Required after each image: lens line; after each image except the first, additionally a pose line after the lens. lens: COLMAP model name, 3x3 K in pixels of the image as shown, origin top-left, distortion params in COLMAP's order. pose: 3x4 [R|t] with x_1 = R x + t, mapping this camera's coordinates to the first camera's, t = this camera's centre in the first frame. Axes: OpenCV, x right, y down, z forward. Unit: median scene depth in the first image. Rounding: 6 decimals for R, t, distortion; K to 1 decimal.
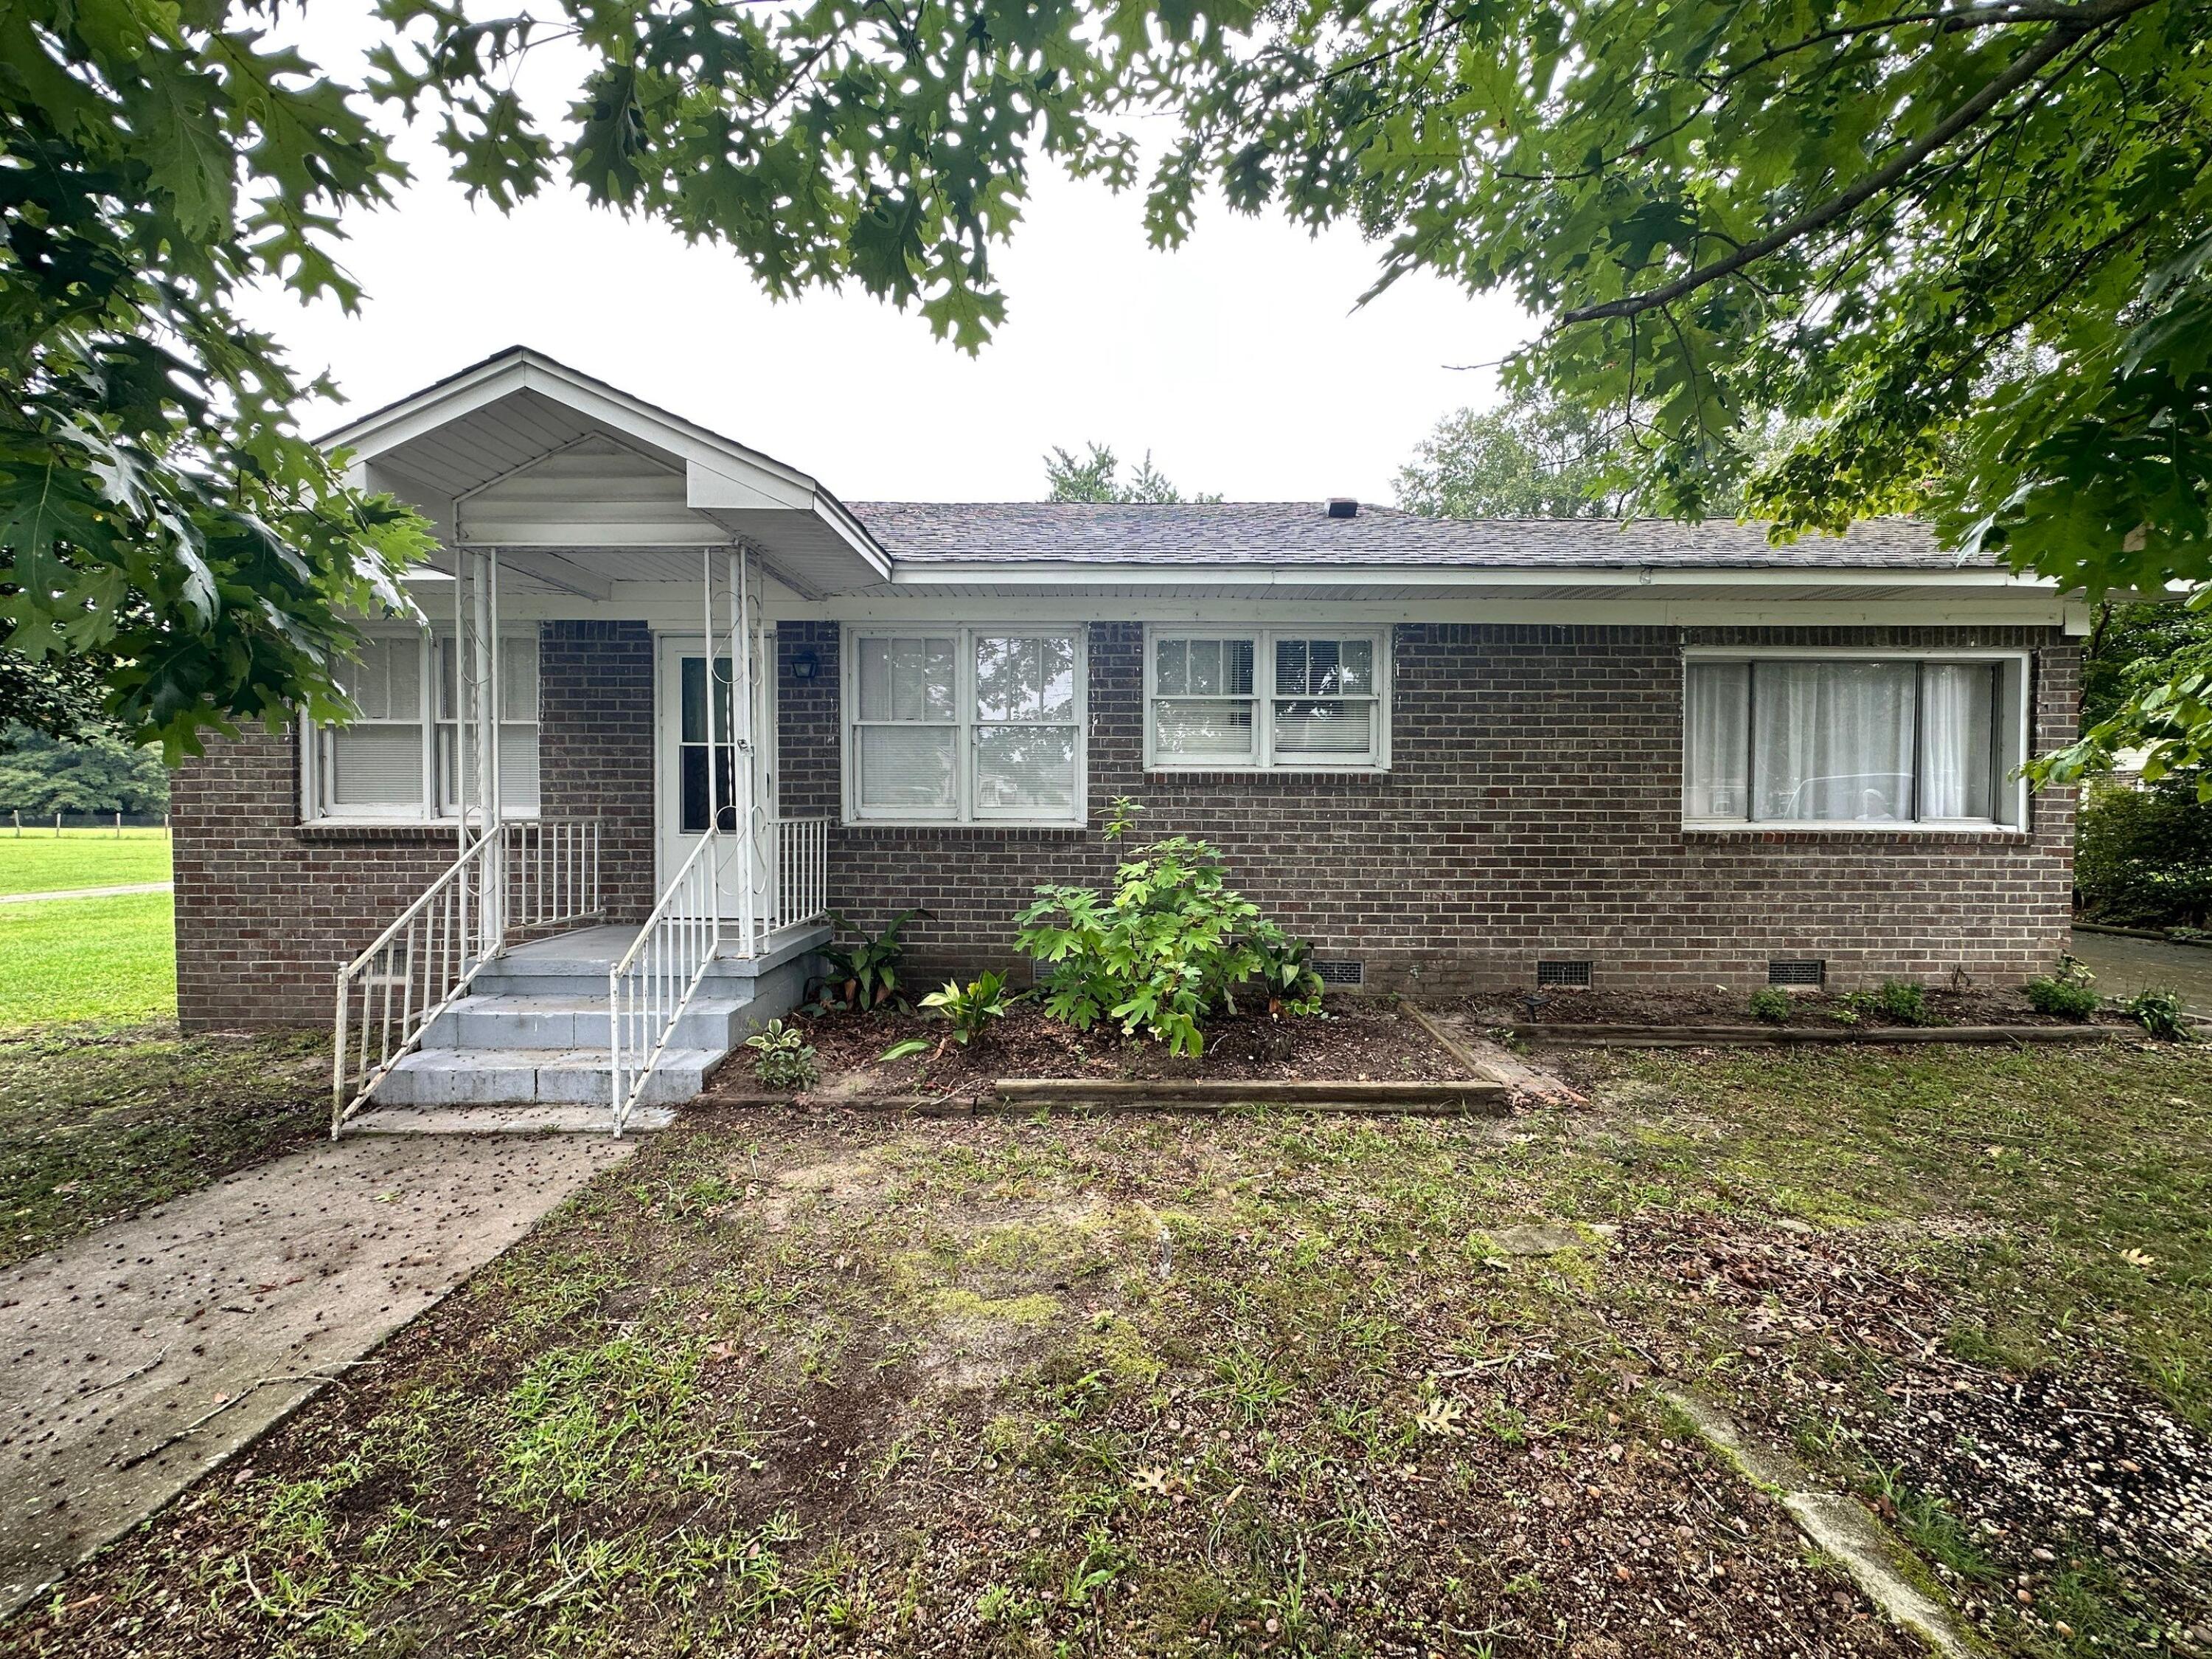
lens RADIAL K [[881.3, 0, 1097.3], [0, 881.3, 827.9], [0, 0, 1]] dist [-0.002701, 0.000354]
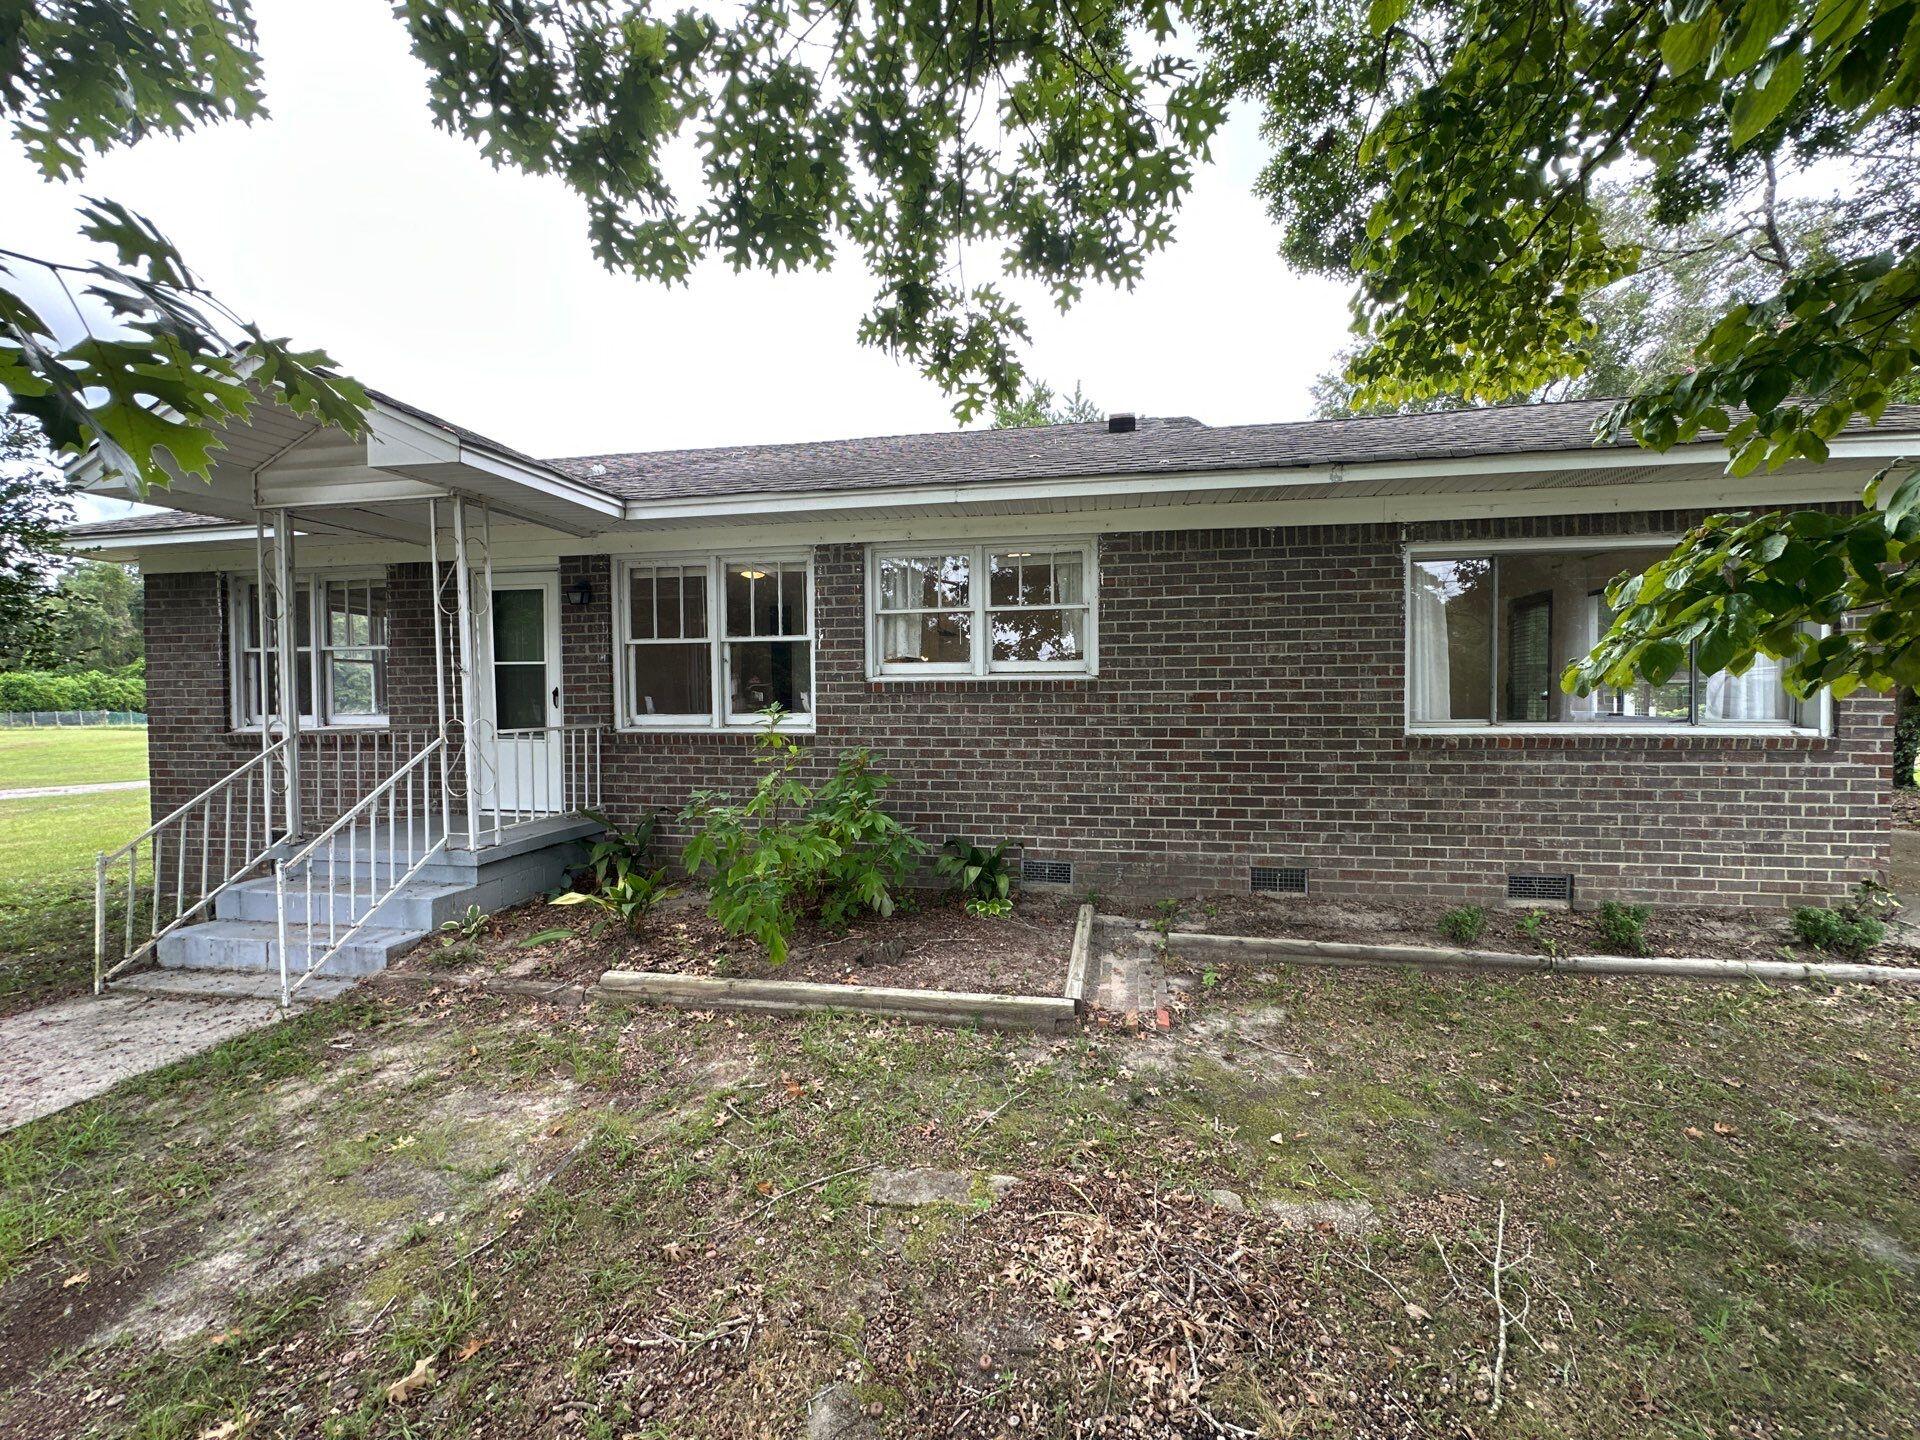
lens RADIAL K [[764.9, 0, 948.4], [0, 764.9, 720.8], [0, 0, 1]] dist [-0.002701, 0.000354]
pose [[0.984817, -0.004754, -0.173529, 0.317802], [0.005654, 0.999973, 0.004691, -0.019241], [0.173502, -0.005601, 0.984818, 0.092464]]
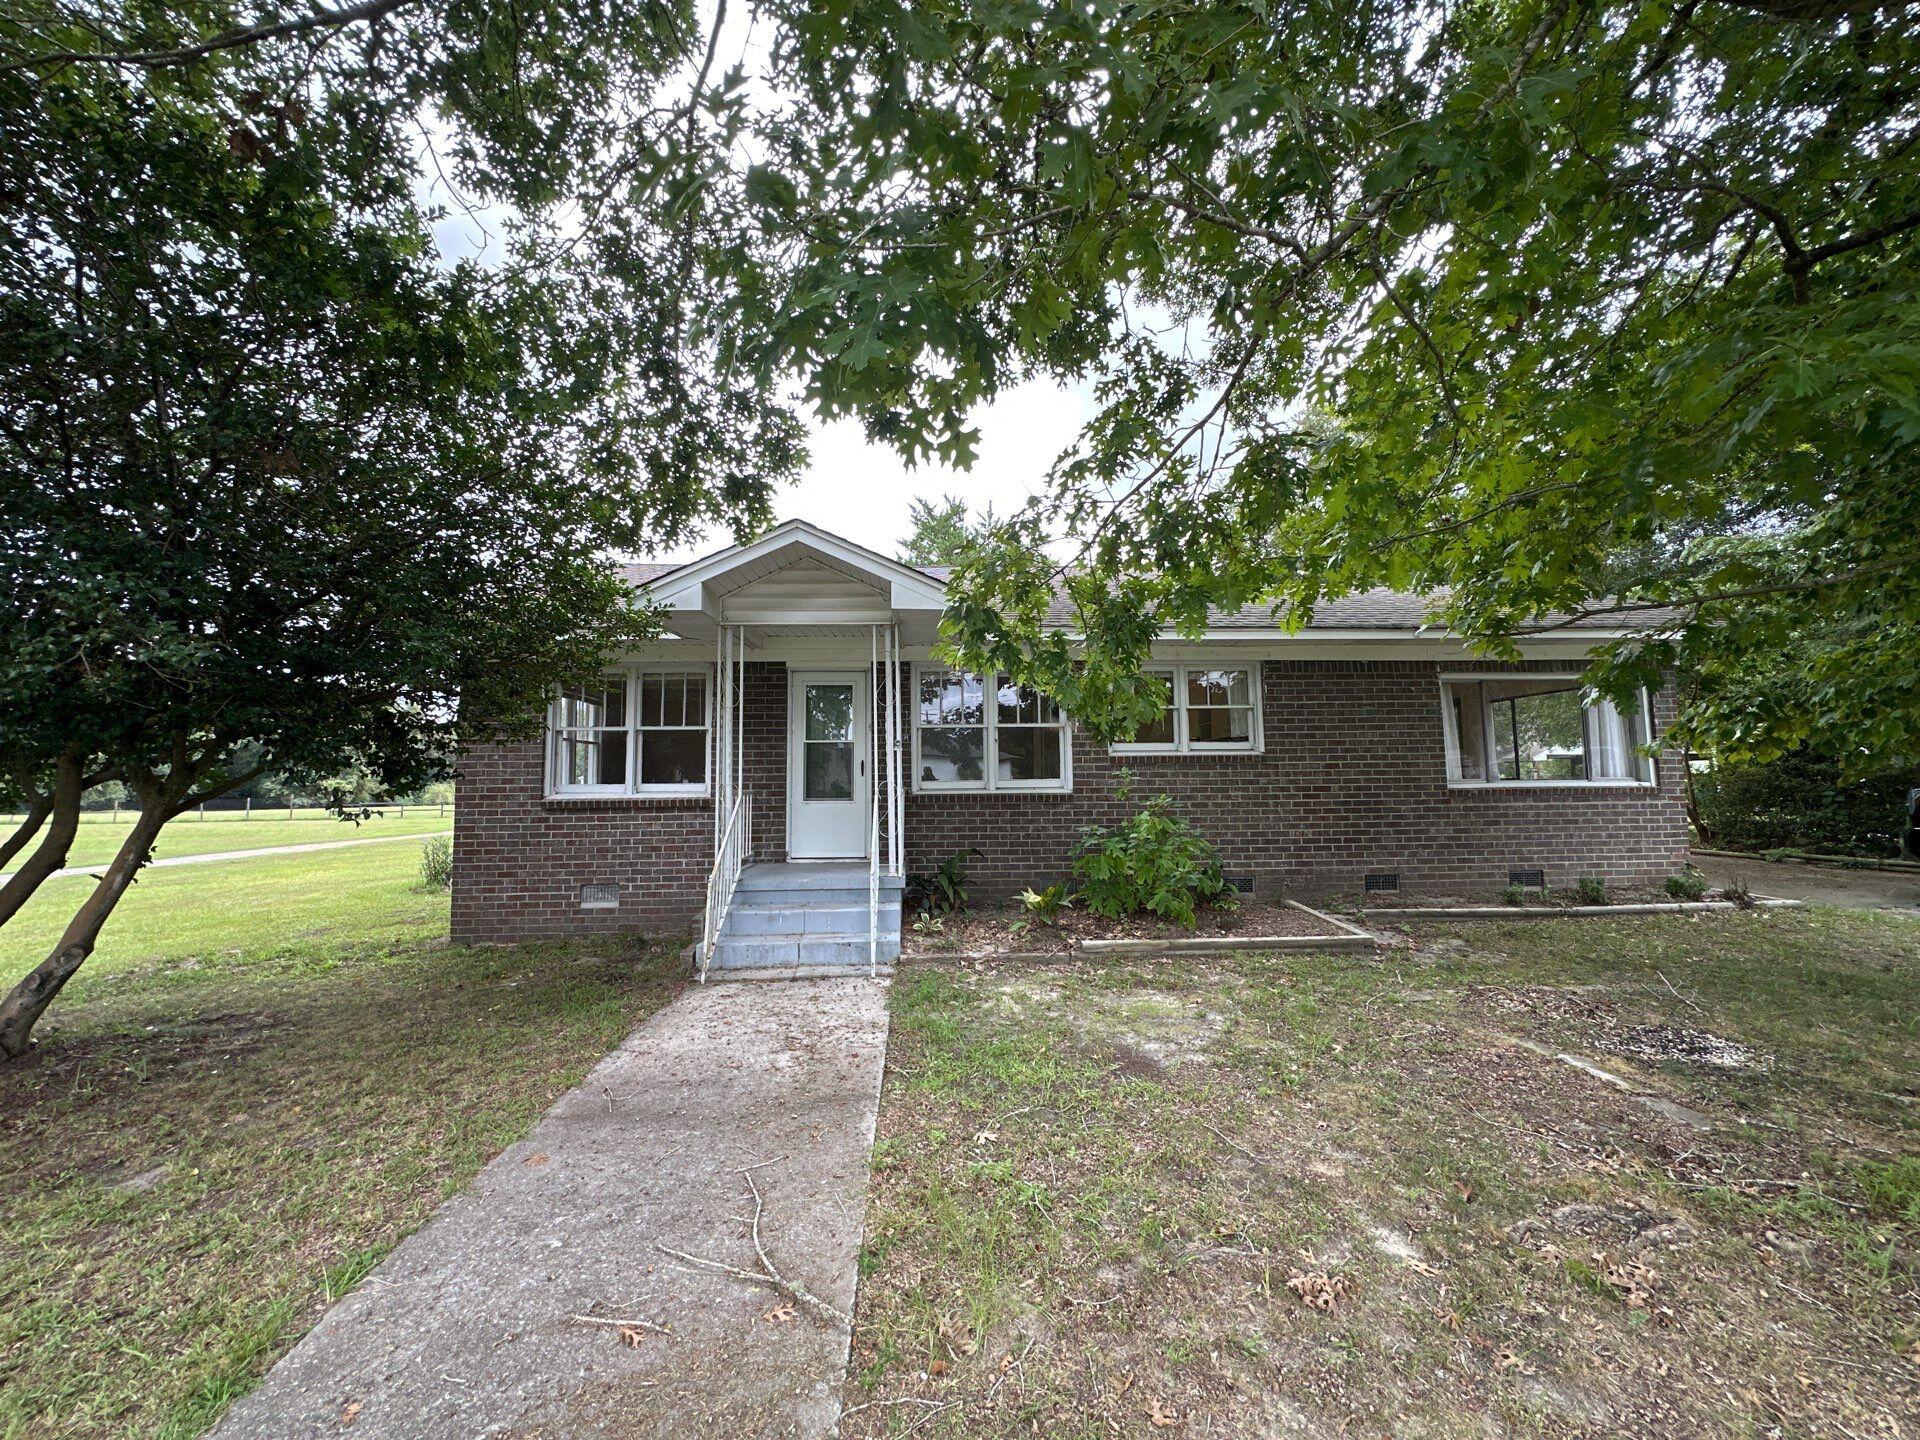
lens RADIAL K [[764.9, 0, 953.3], [0, 764.9, 720.3], [0, 0, 1]] dist [-0.002701, 0.000354]
pose [[0.998680, -0.010961, 0.050182, -0.287418], [0.016203, 0.994310, -0.105283, 0.011427], [-0.048742, 0.105957, 0.993175, -0.328680]]
